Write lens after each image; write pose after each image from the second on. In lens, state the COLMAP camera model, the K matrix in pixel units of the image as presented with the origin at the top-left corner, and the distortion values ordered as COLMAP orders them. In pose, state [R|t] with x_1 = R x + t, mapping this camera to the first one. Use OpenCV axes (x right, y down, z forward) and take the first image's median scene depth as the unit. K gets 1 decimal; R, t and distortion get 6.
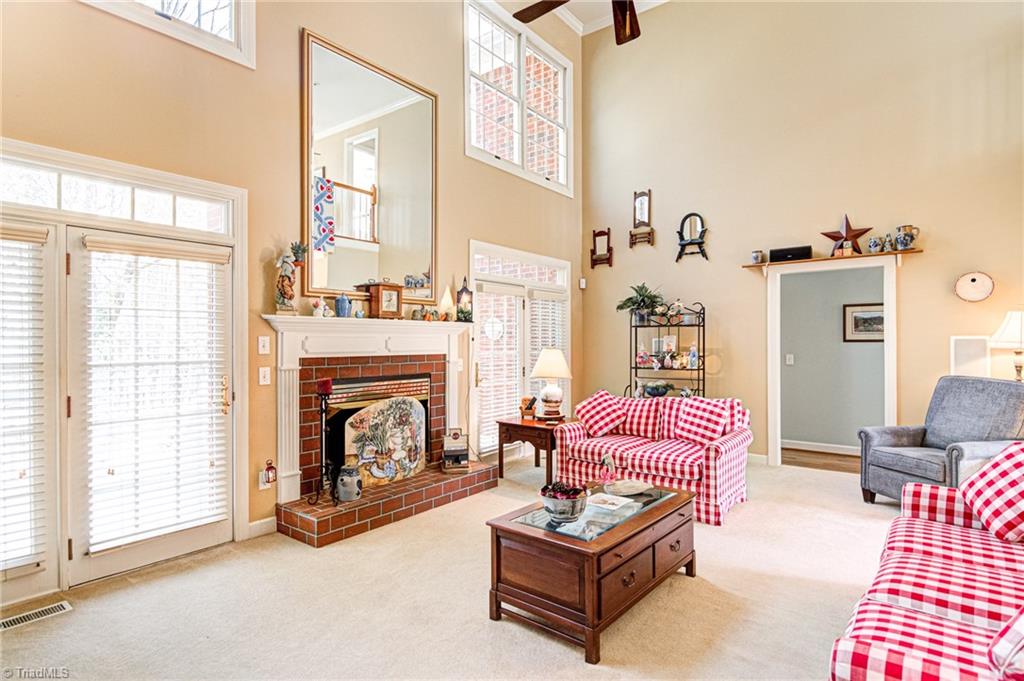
lens RADIAL K [[531.5, 0, 510.2], [0, 531.5, 340.2], [0, 0, 1]] dist [-0.001341, -0.006520]
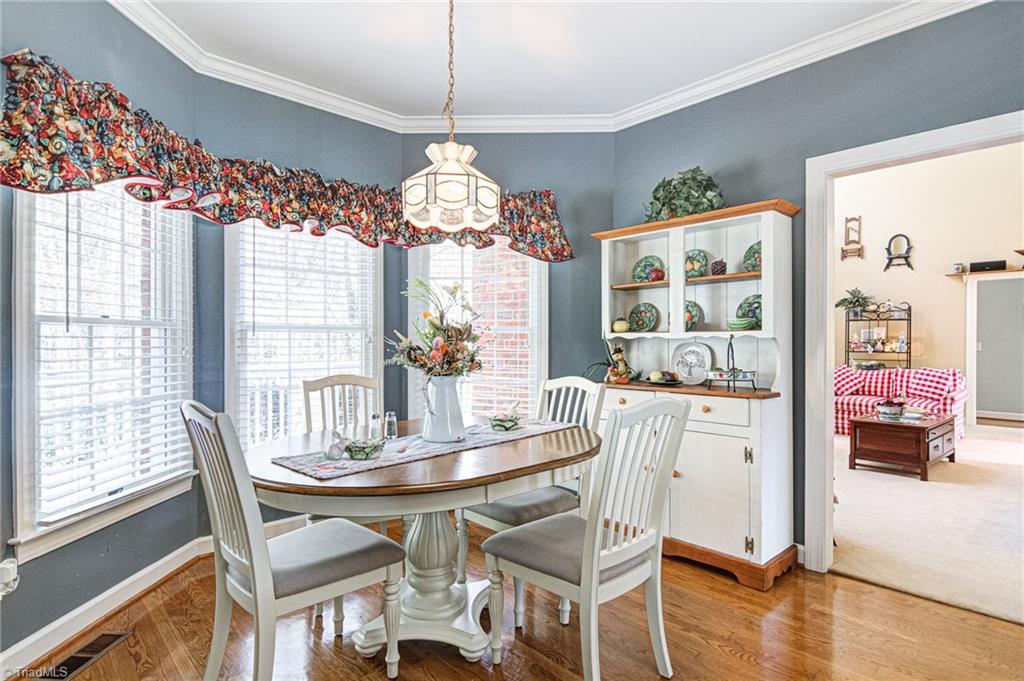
lens RADIAL K [[531.5, 0, 510.6], [0, 531.5, 338.1], [0, 0, 1]] dist [-0.001341, -0.006520]
pose [[0.985608, 0.007263, -0.168888, -0.439161], [-0.006596, 0.999968, 0.004508, 0.021146], [0.168916, -0.003329, 0.985625, -0.524949]]
